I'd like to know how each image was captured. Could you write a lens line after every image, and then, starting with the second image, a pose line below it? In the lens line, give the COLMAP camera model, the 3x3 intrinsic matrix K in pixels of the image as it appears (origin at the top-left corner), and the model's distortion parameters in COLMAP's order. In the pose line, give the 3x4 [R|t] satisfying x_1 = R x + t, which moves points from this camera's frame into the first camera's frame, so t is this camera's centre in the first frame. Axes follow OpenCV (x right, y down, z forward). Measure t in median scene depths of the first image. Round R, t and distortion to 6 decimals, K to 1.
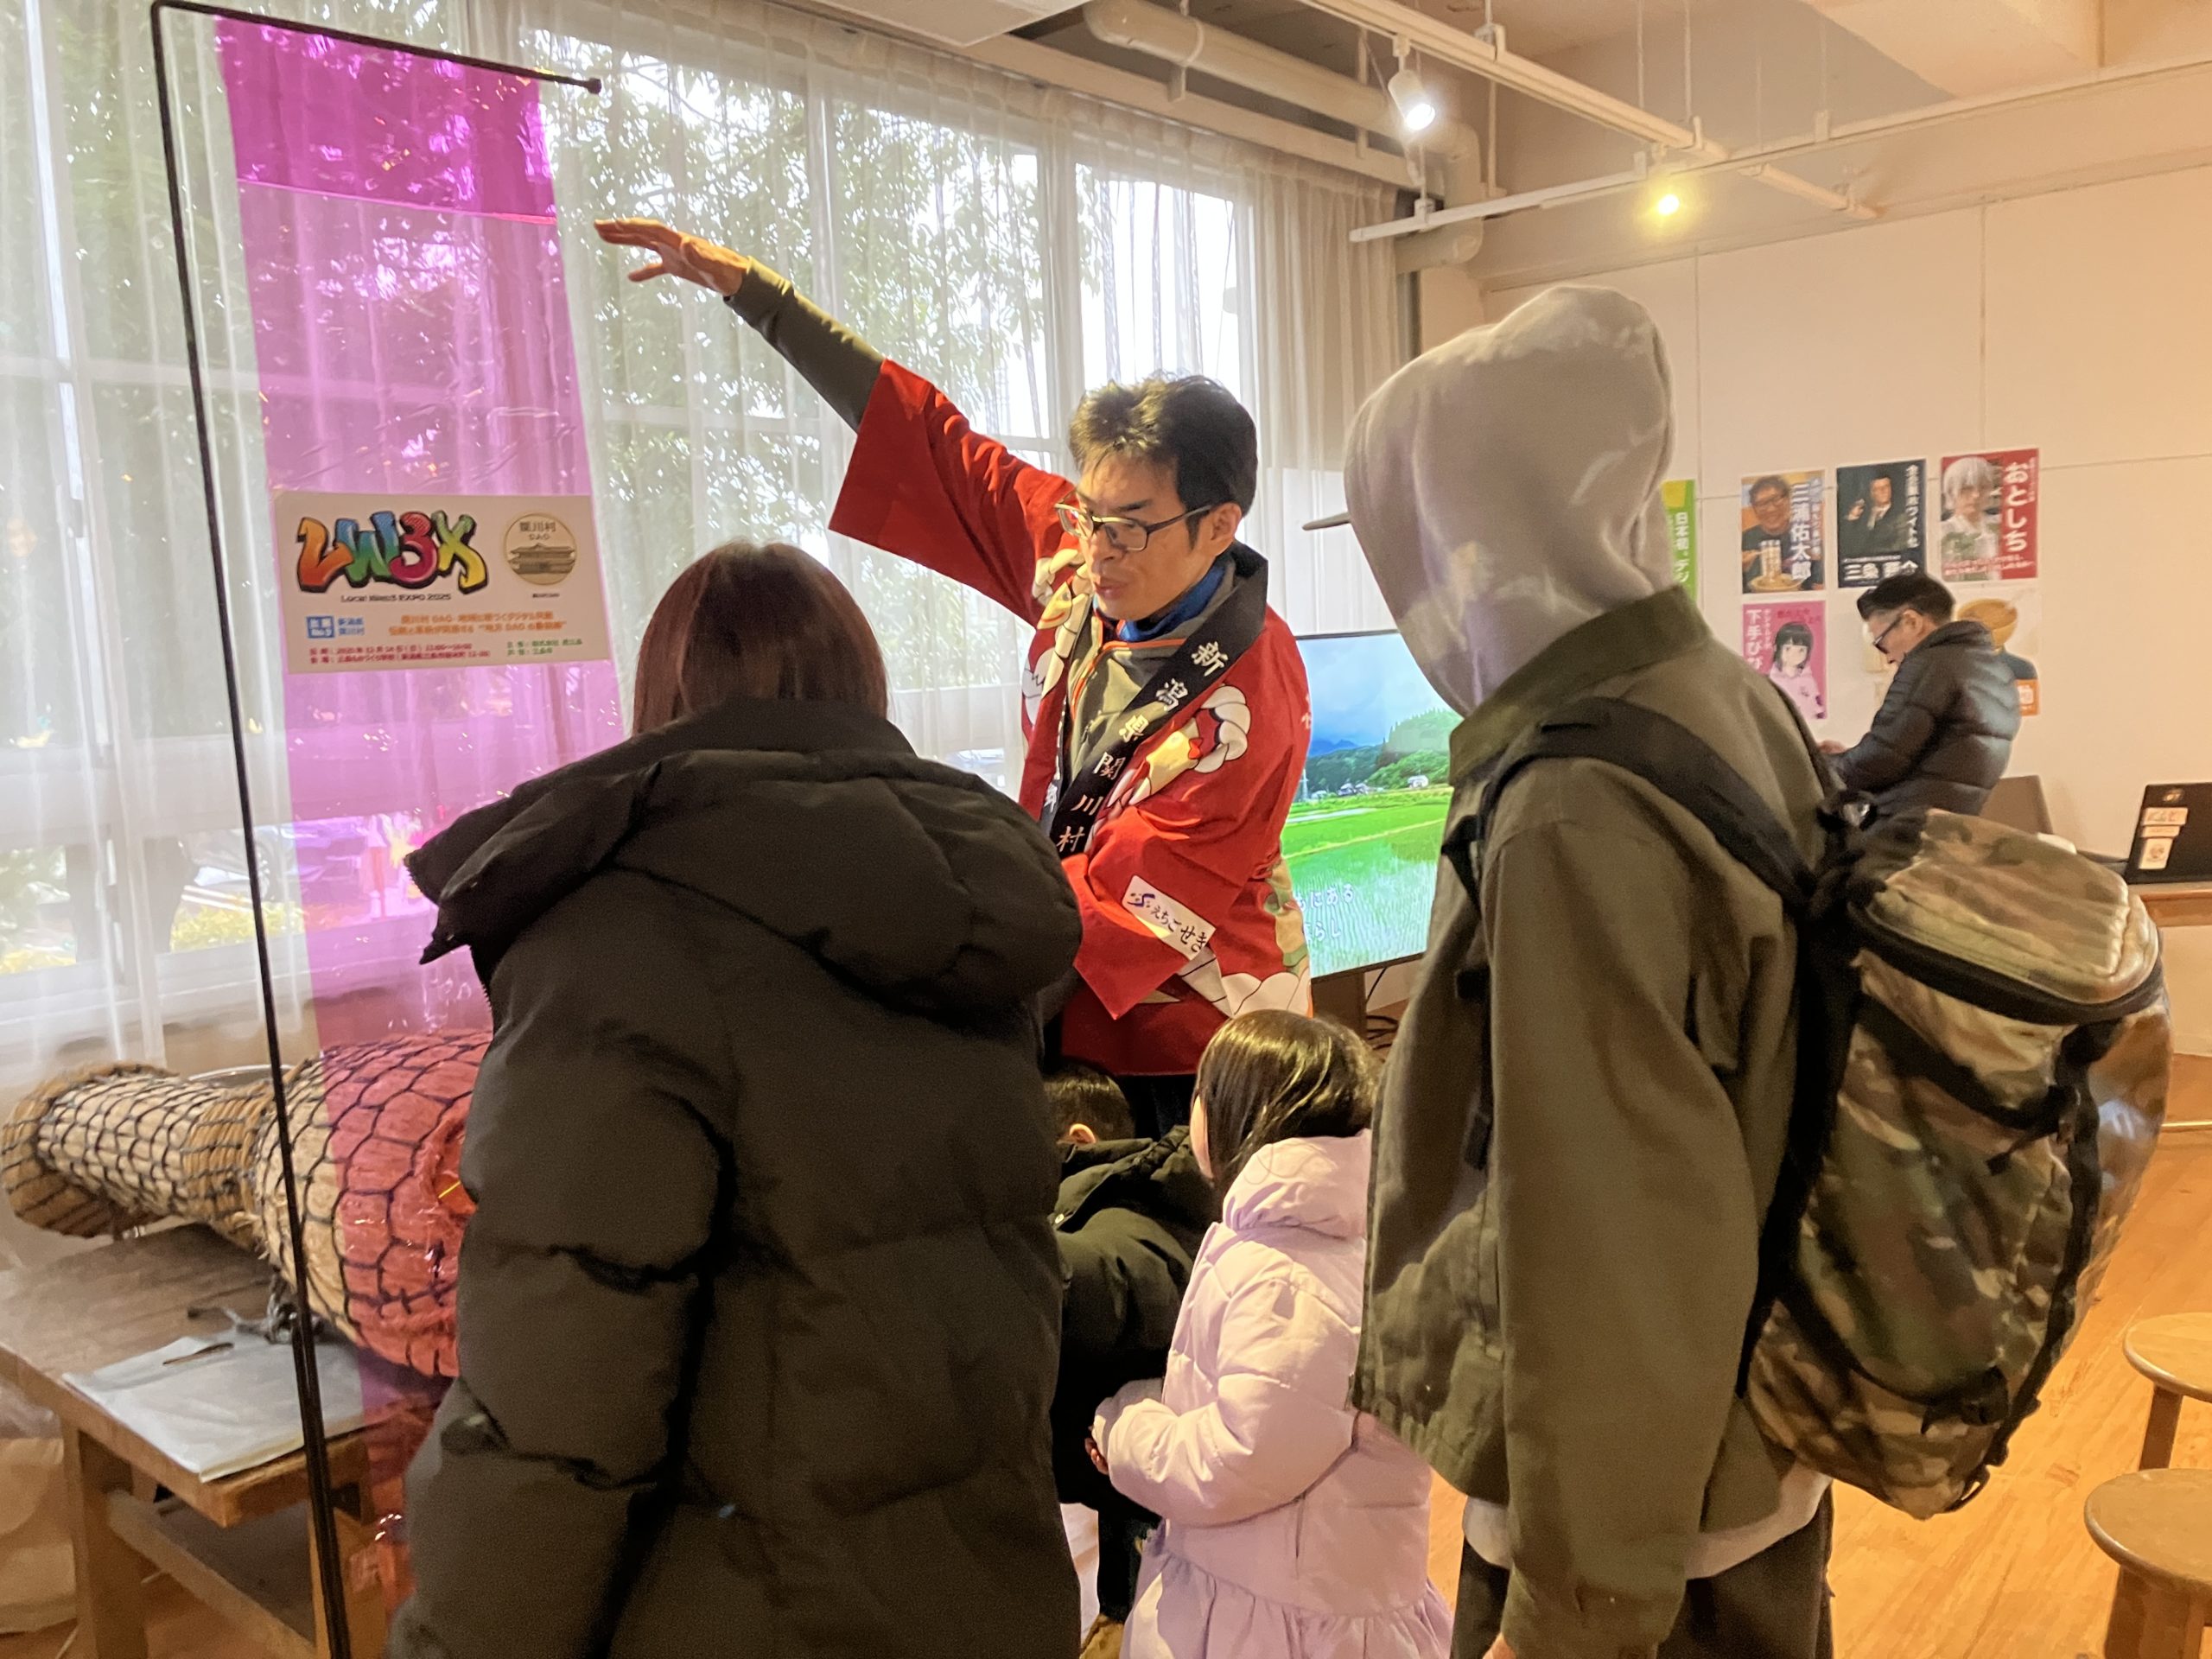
lens RADIAL K [[1780.5, 0, 1107.8], [0, 1780.5, 781.5], [0, 0, 1]] dist [0.021449, 0.014533]
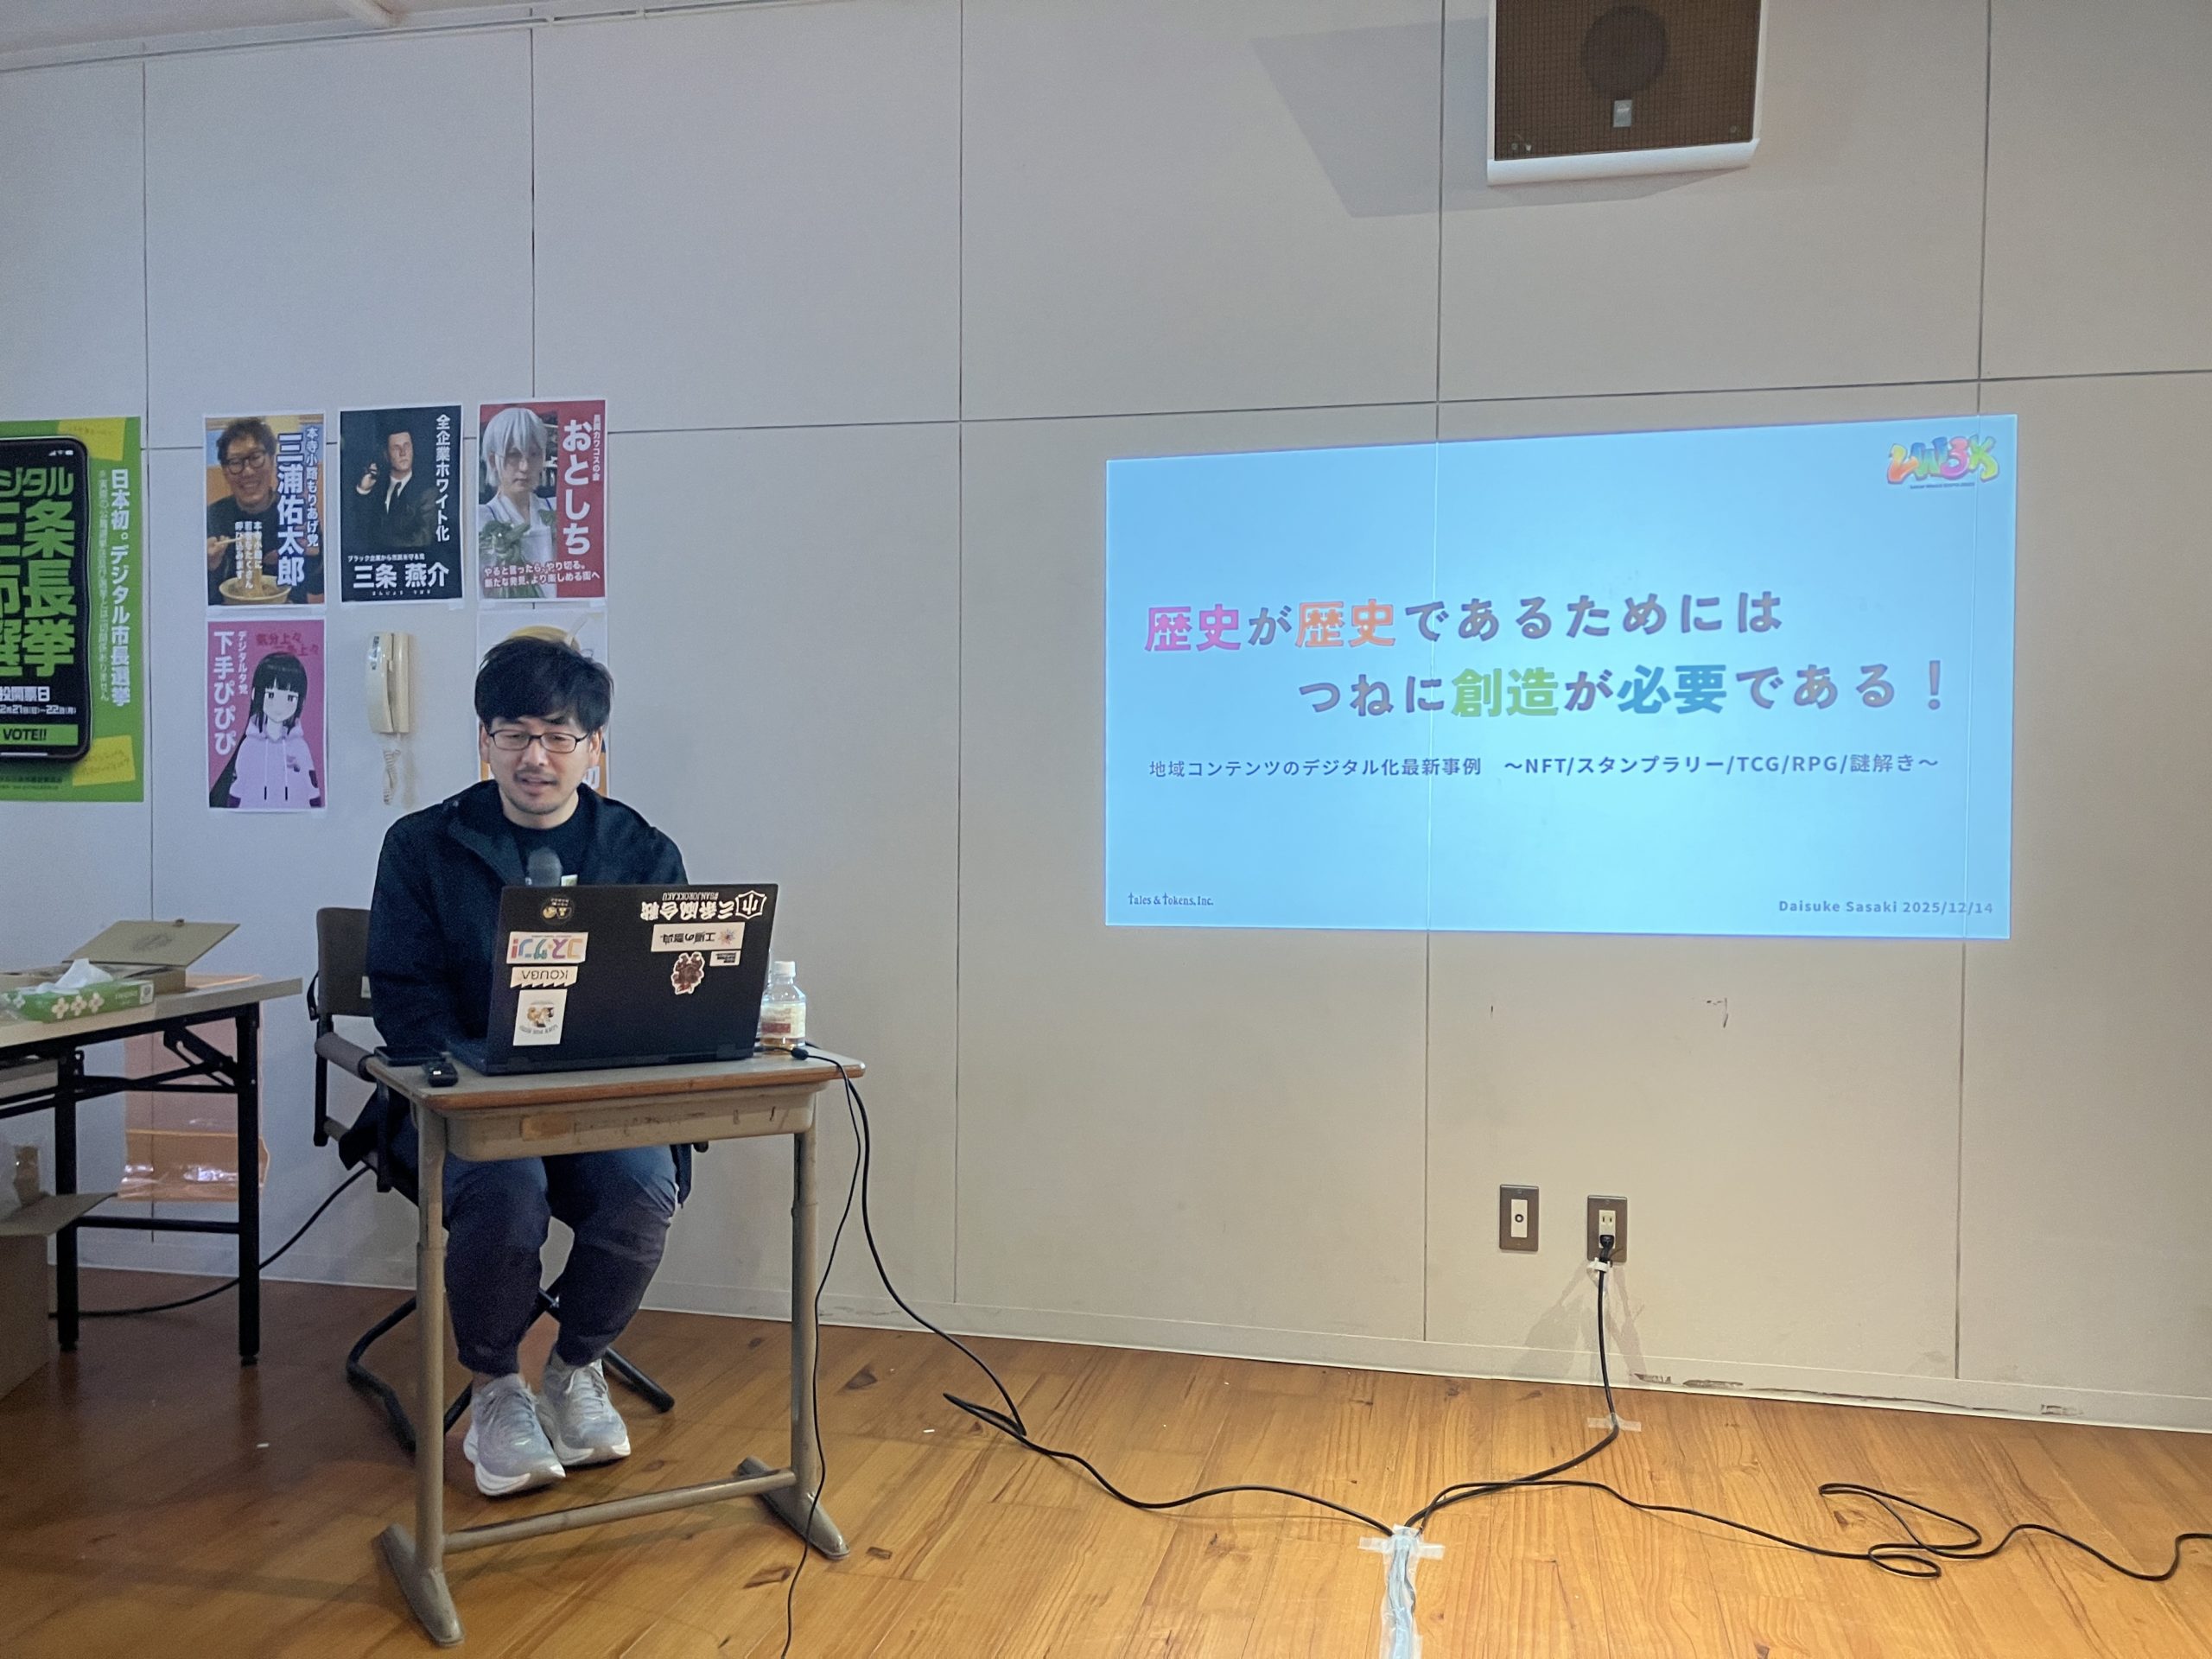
lens RADIAL K [[1780.5, 0, 1106.8], [0, 1780.5, 830.0], [0, 0, 1]] dist [0.021449, 0.014533]
pose [[0.876683, 0.035088, 0.479787, 0.347280], [-0.002926, 0.997707, -0.067617, 0.014576], [-0.481059, 0.057875, 0.874776, 0.324246]]
